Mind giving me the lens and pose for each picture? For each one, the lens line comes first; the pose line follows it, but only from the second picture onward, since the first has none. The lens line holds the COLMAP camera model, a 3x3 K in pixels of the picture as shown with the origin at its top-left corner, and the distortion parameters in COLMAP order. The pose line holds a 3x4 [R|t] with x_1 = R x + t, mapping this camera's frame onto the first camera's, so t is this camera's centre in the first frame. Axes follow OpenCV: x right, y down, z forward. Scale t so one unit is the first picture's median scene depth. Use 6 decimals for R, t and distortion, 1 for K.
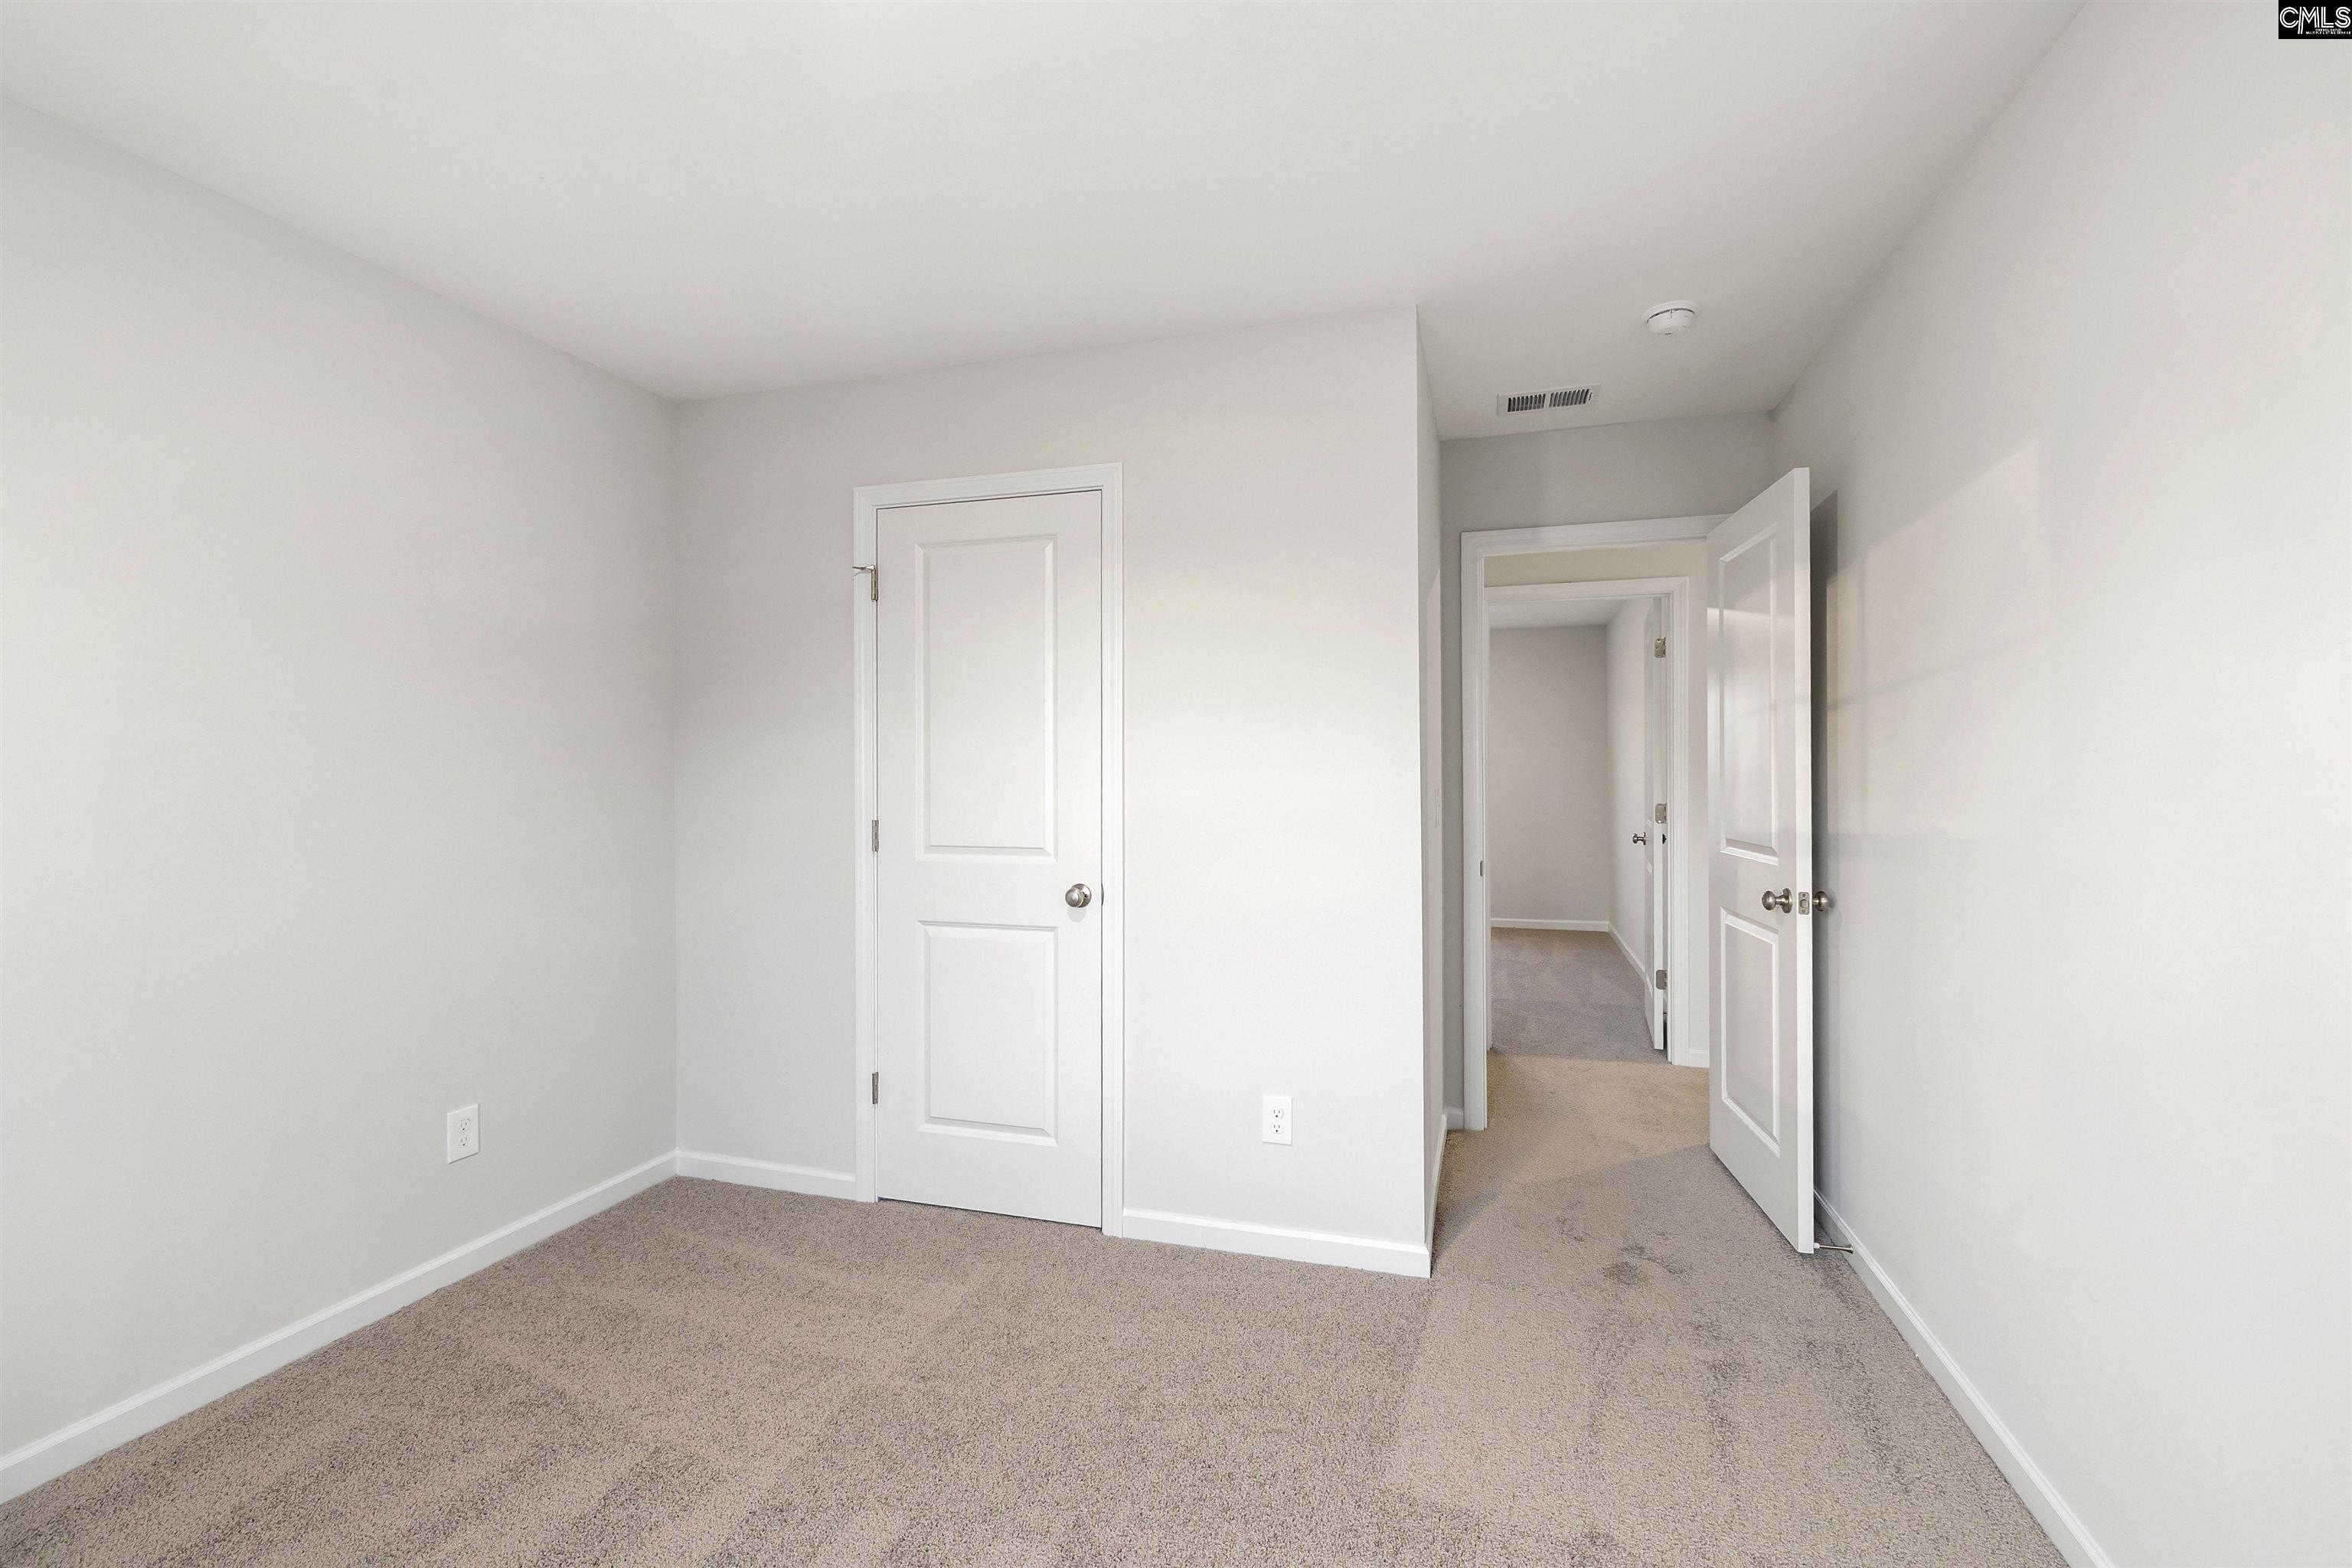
lens RADIAL K [[1012.4, 0, 1176.0], [0, 1012.4, 784.0], [0, 0, 1]] dist [-0.000723, -0.000187]
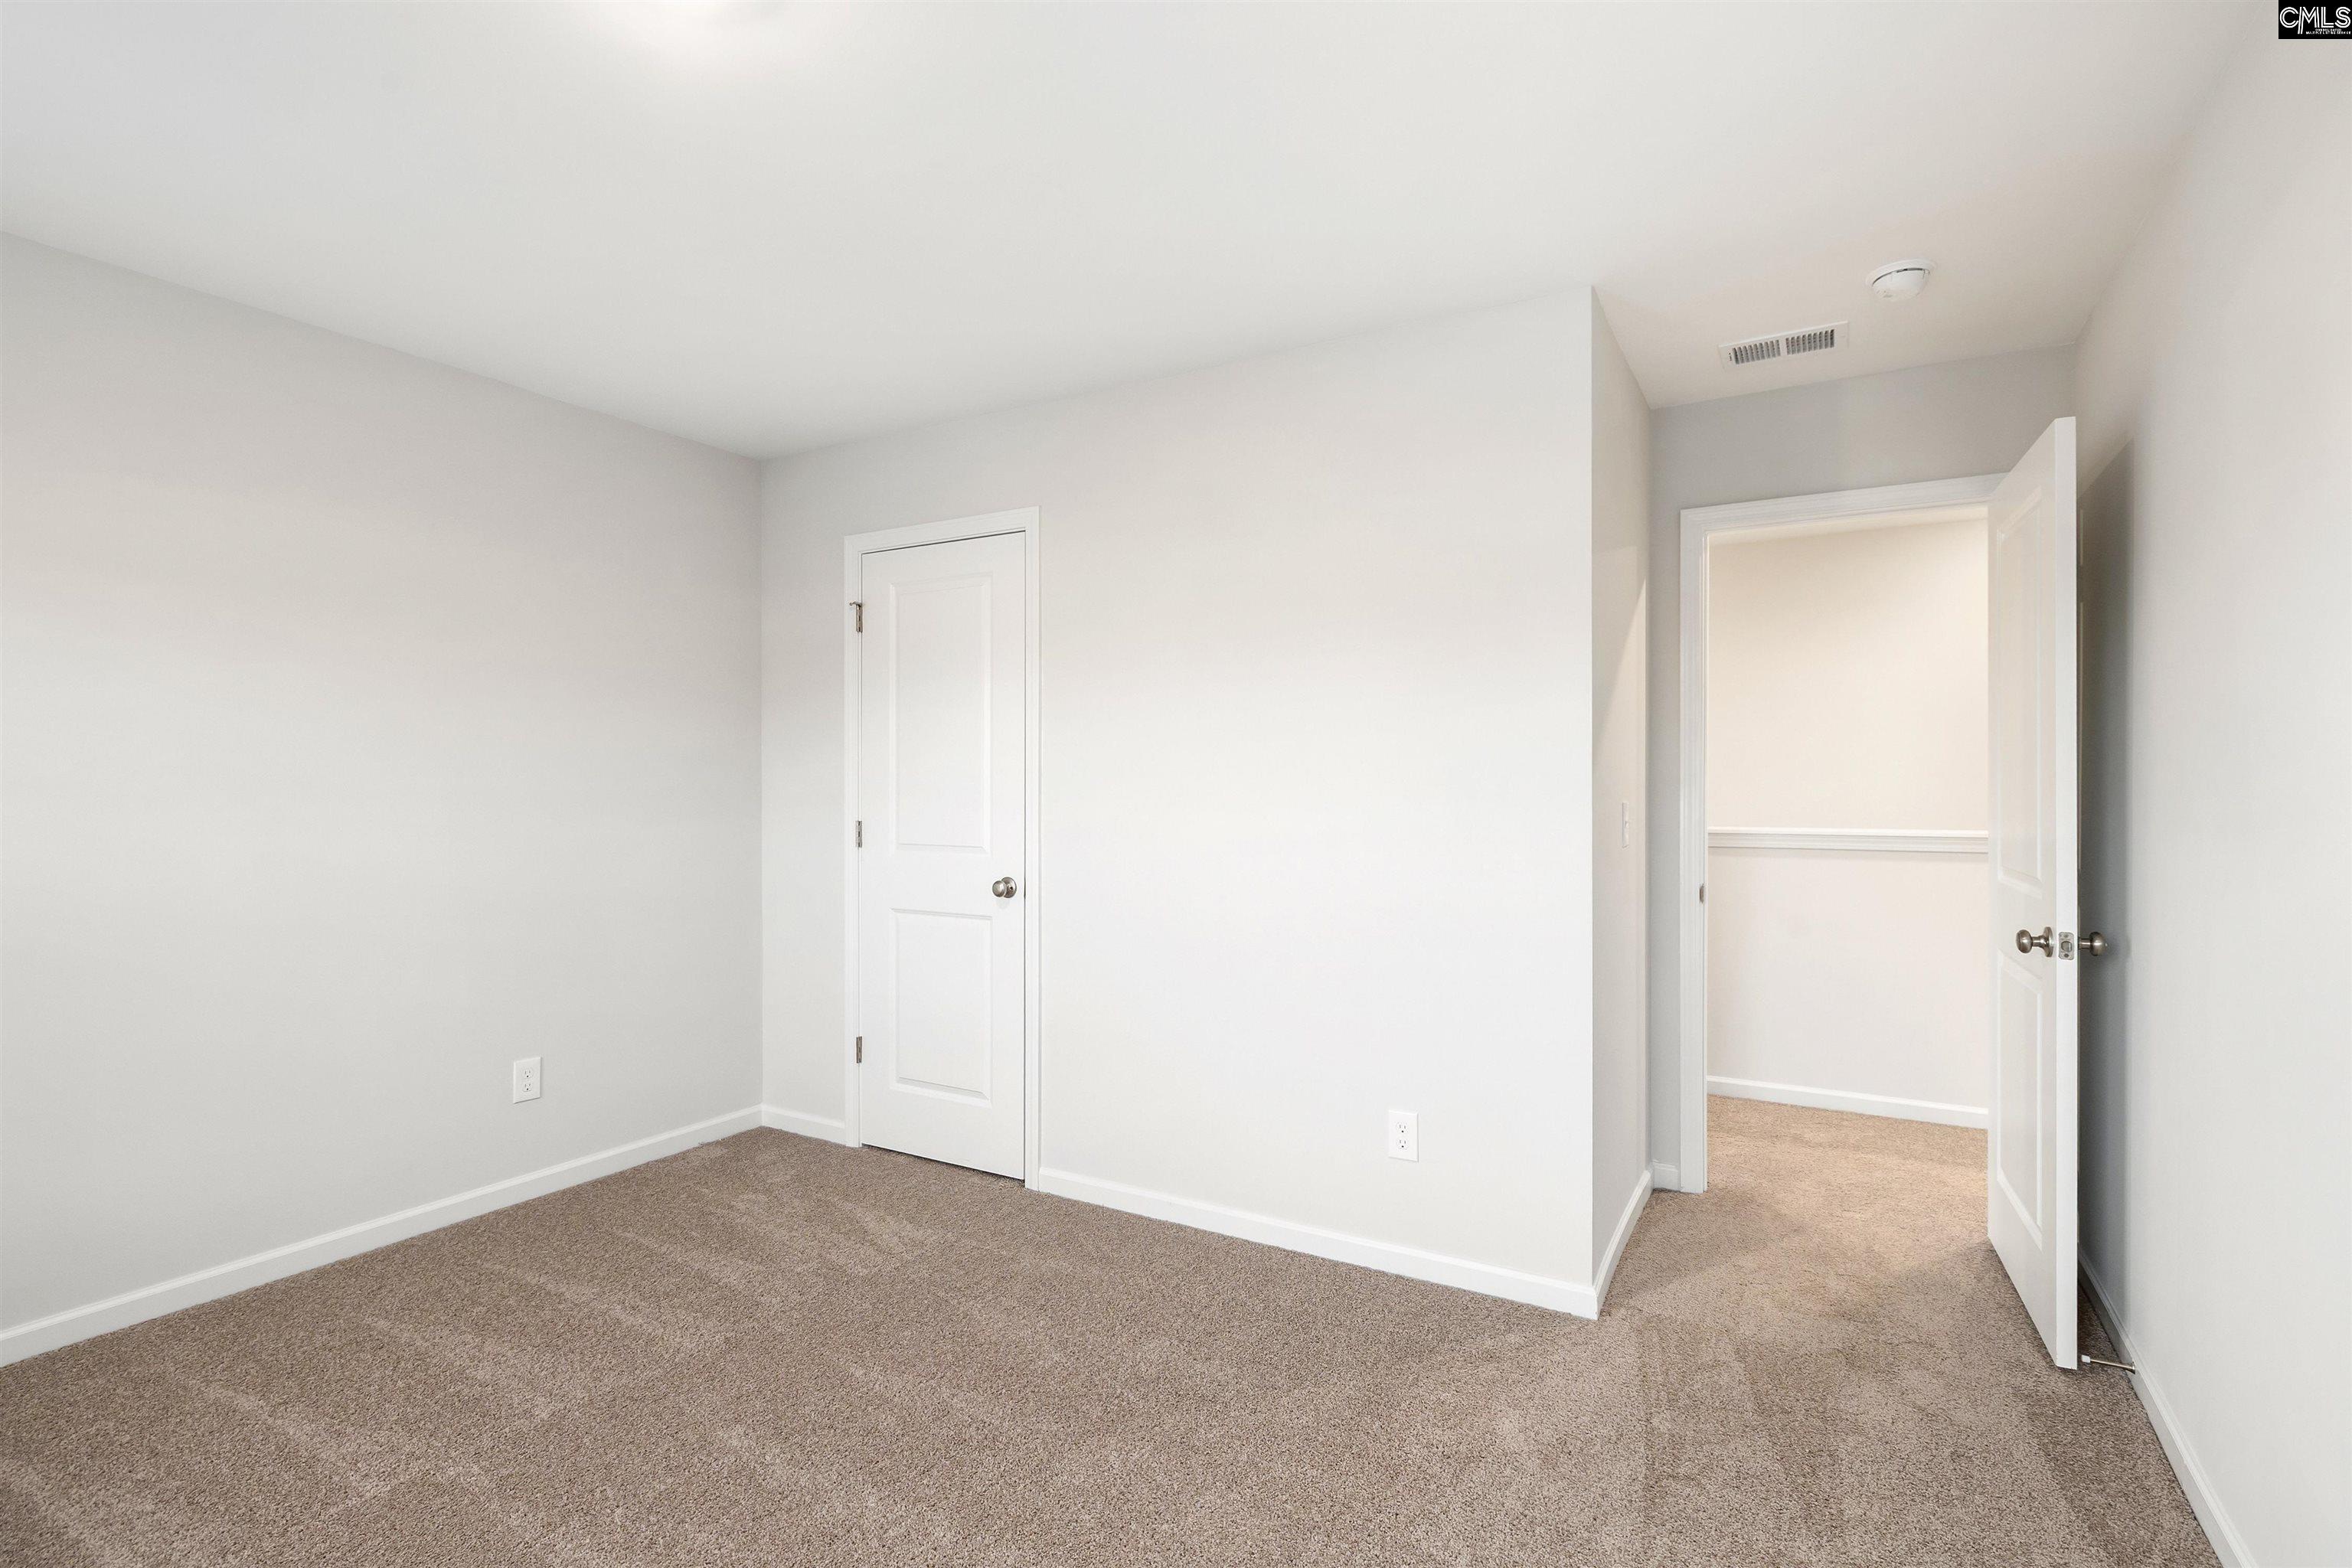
lens RADIAL K [[1053.8, 0, 1176.0], [0, 1053.8, 784.0], [0, 0, 1]] dist [0.000478, 0.000383]
pose [[0.976182, 0.002000, -0.216942, 0.322099], [-0.002682, 0.999992, -0.002851, -0.003908], [0.216935, 0.003365, 0.976180, -0.107157]]
